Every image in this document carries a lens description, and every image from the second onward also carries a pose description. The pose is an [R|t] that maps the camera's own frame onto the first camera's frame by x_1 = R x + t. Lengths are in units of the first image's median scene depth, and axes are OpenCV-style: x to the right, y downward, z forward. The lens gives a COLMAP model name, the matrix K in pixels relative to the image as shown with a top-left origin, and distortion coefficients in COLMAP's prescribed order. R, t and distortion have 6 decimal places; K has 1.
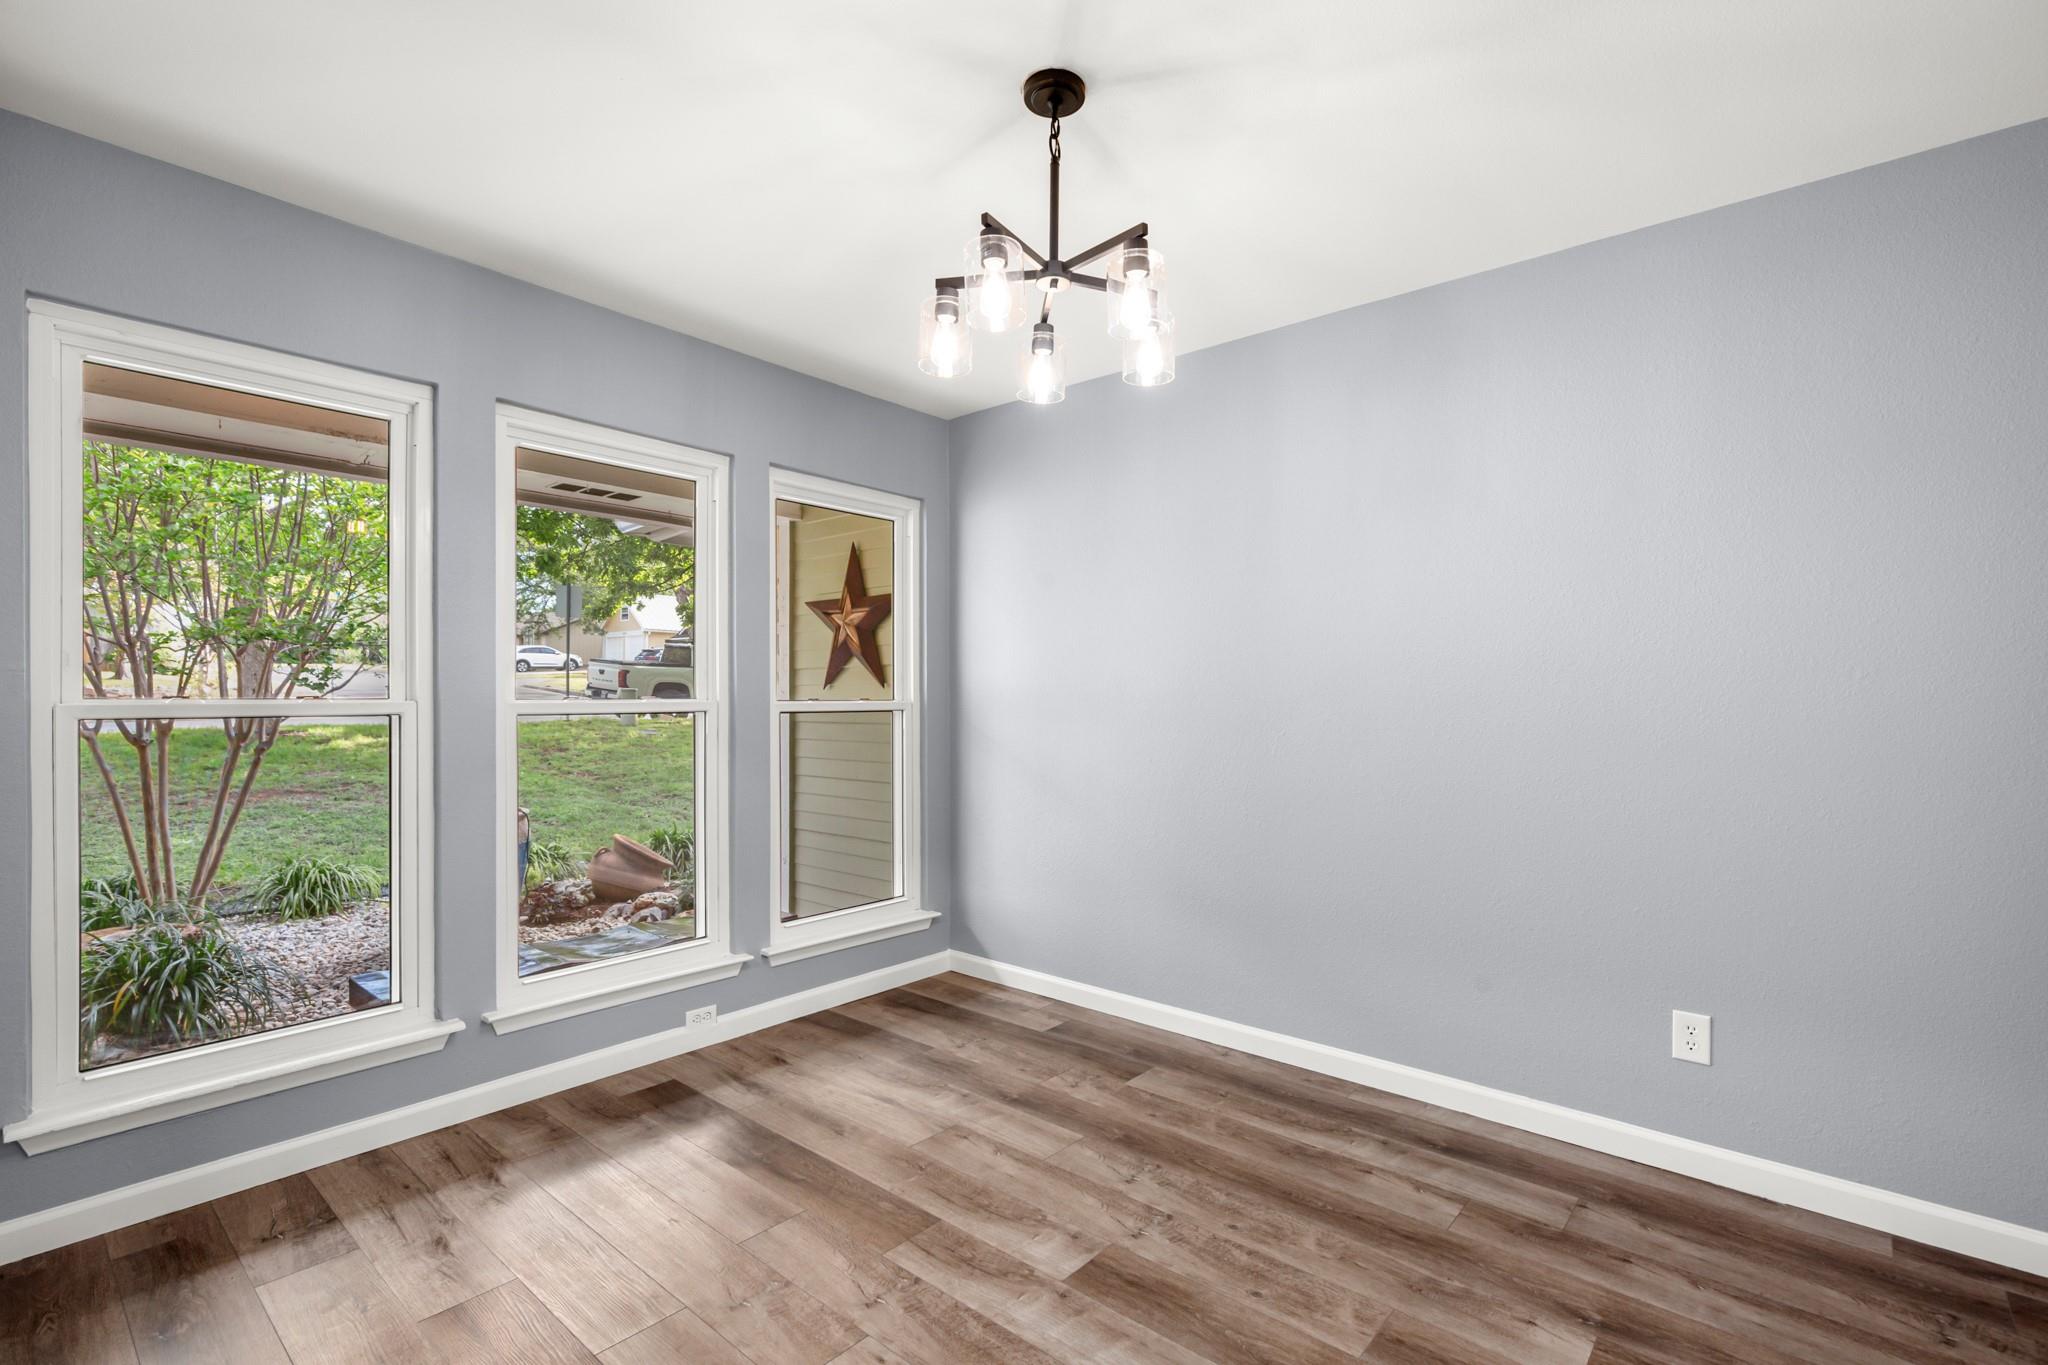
lens RADIAL K [[941.2, 0, 1031.0], [0, 941.2, 686.3], [0, 0, 1]] dist [0.005054, 0.000467]
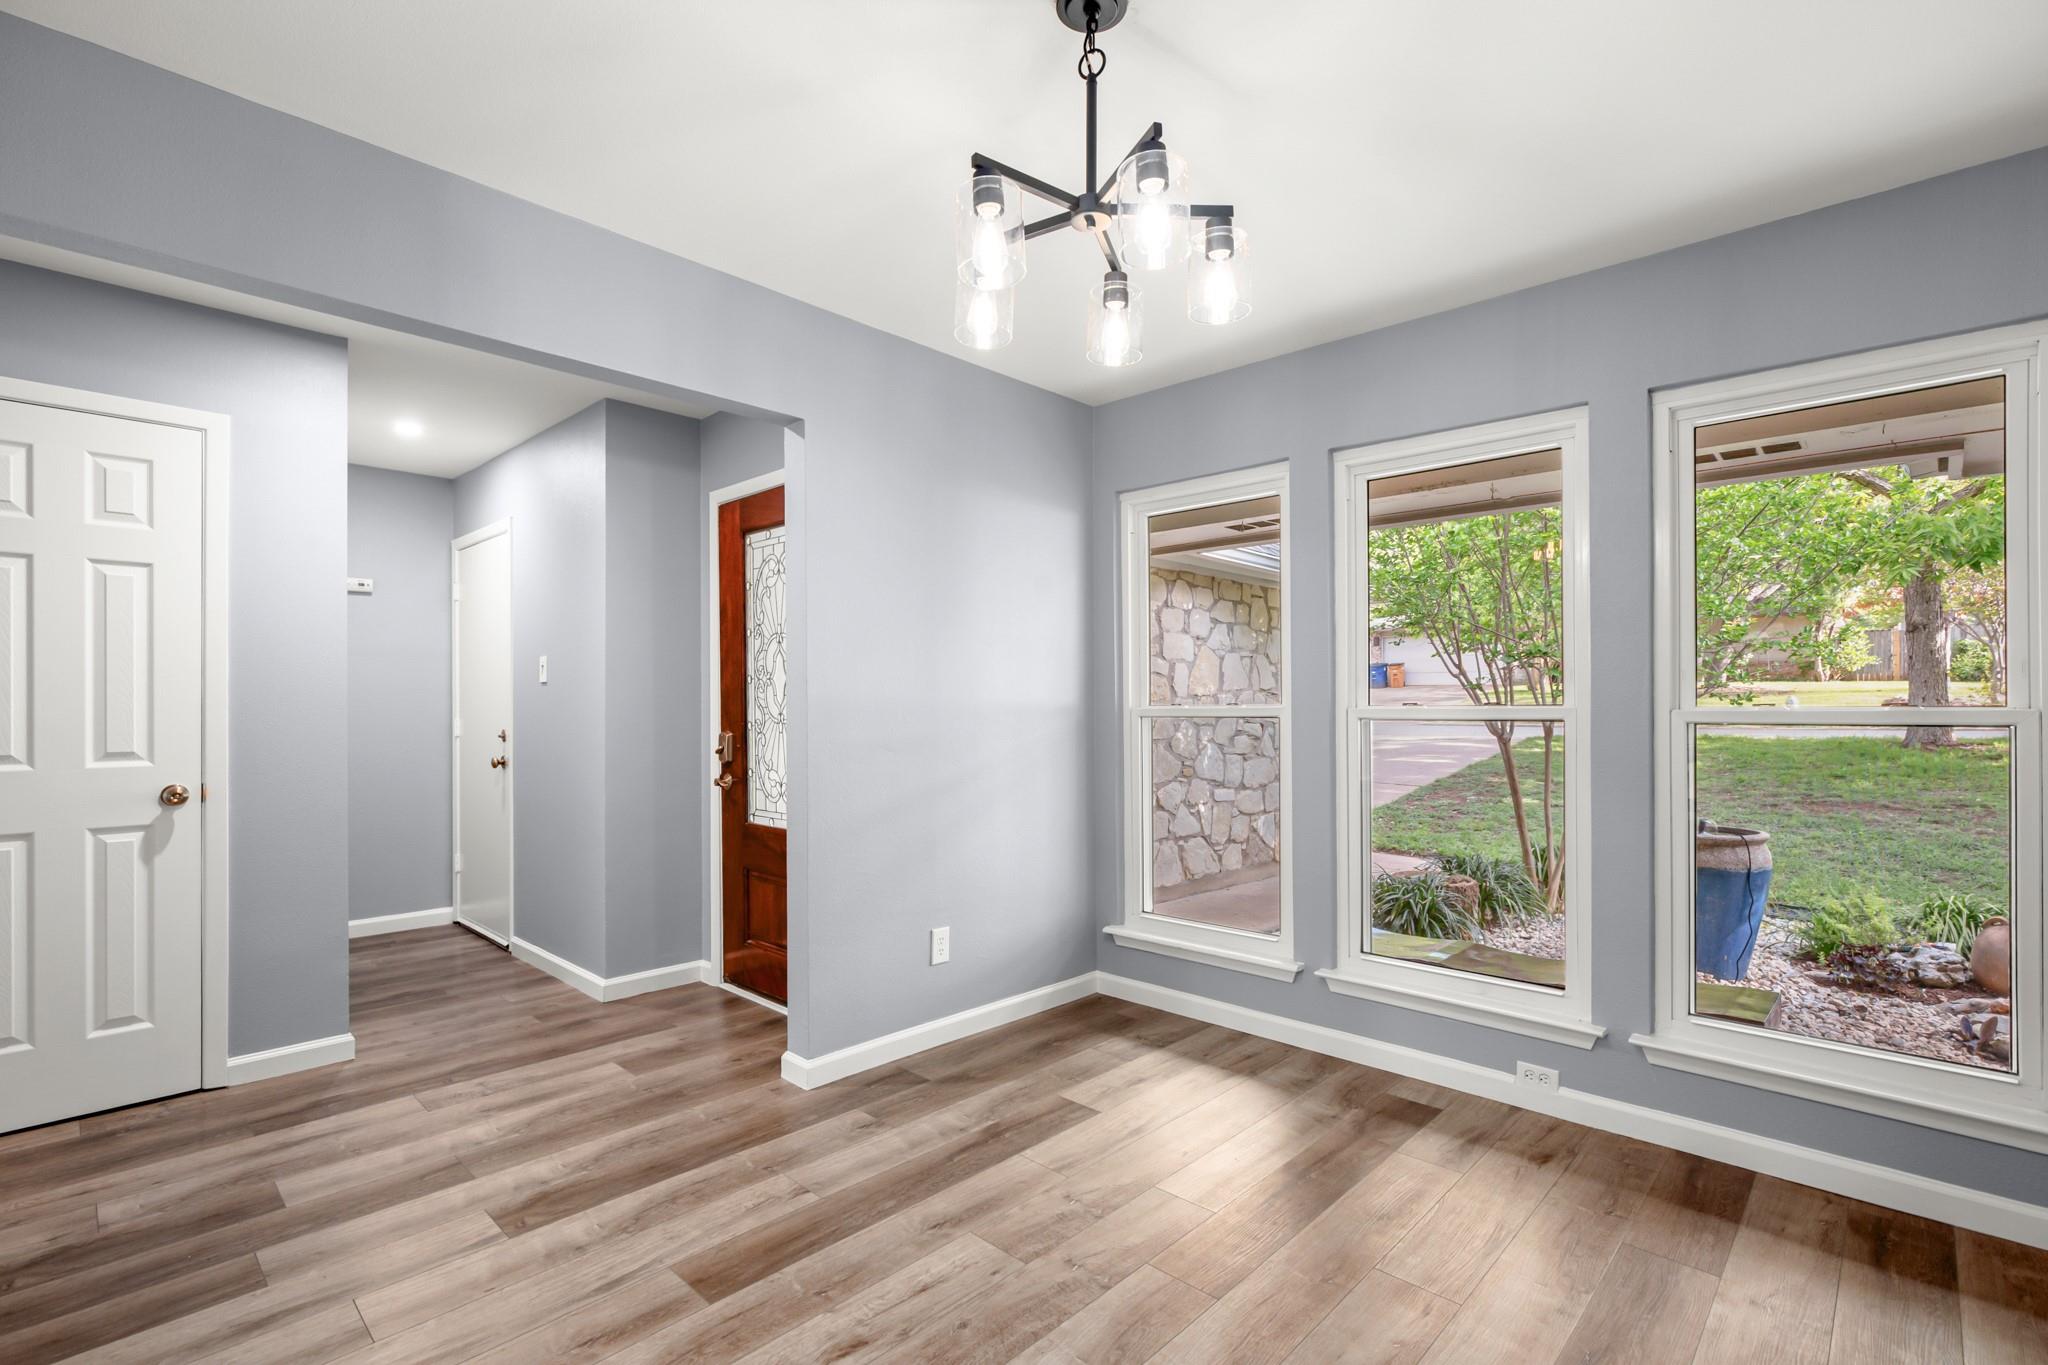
lens RADIAL K [[941.2, 0, 1049.7], [0, 941.2, 714.9], [0, 0, 1]] dist [0.005054, 0.000467]
pose [[-0.045129, 0.008567, -0.998944, 0.539866], [0.012497, 0.999890, 0.008010, 0.009237], [0.998903, -0.012122, -0.045231, 0.613227]]
